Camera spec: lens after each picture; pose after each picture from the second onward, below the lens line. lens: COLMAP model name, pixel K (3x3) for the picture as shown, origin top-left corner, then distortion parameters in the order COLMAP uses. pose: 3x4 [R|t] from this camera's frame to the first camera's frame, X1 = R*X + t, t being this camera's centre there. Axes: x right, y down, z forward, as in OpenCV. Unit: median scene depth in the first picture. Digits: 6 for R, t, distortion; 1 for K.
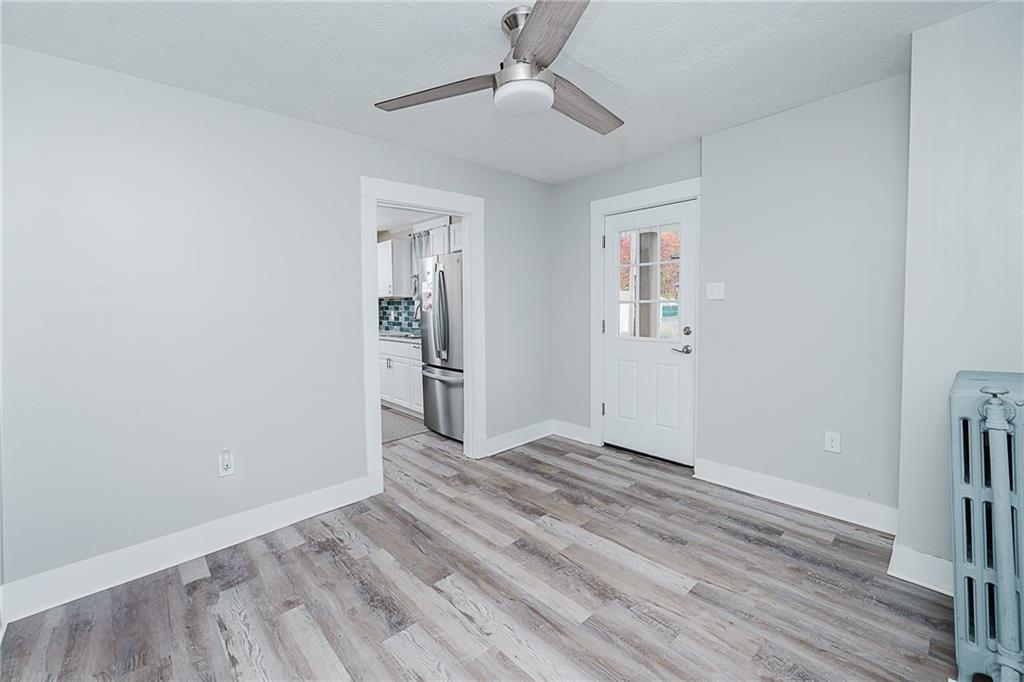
lens RADIAL K [[426.4, 0, 498.7], [0, 426.4, 324.3], [0, 0, 1]] dist [-0.001188, -0.000216]
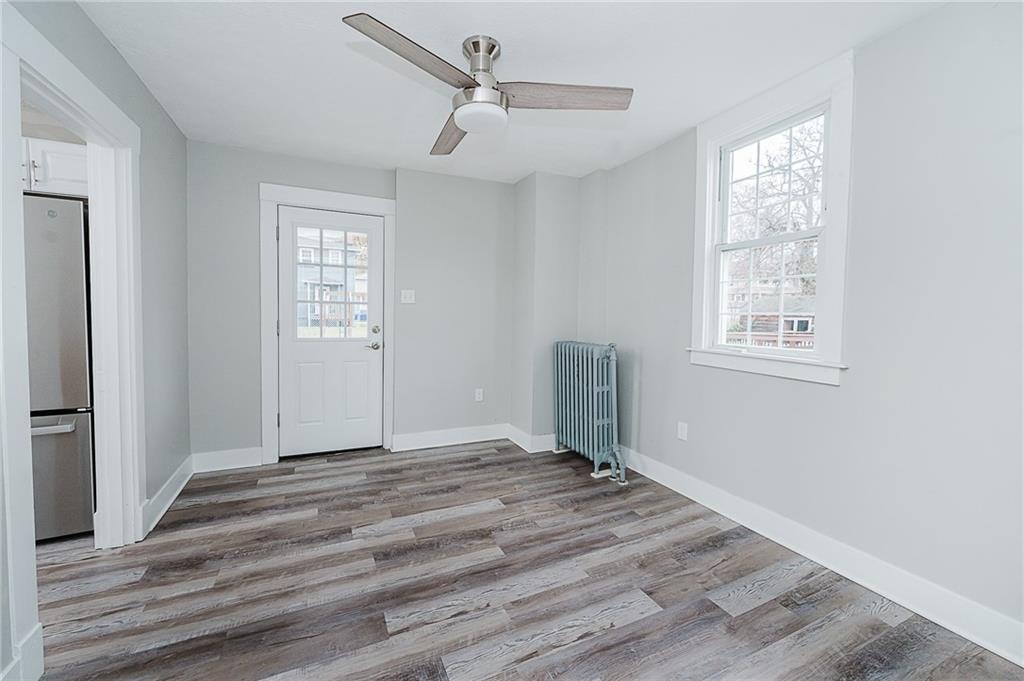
lens RADIAL K [[413.1, 0, 510.7], [0, 413.1, 333.2], [0, 0, 1]] dist [-0.002464, -0.000373]
pose [[0.295652, -0.028517, 0.954870, -0.578100], [0.020432, 0.999514, 0.023524, 0.007385], [-0.955077, 0.012555, 0.296091, 0.365913]]
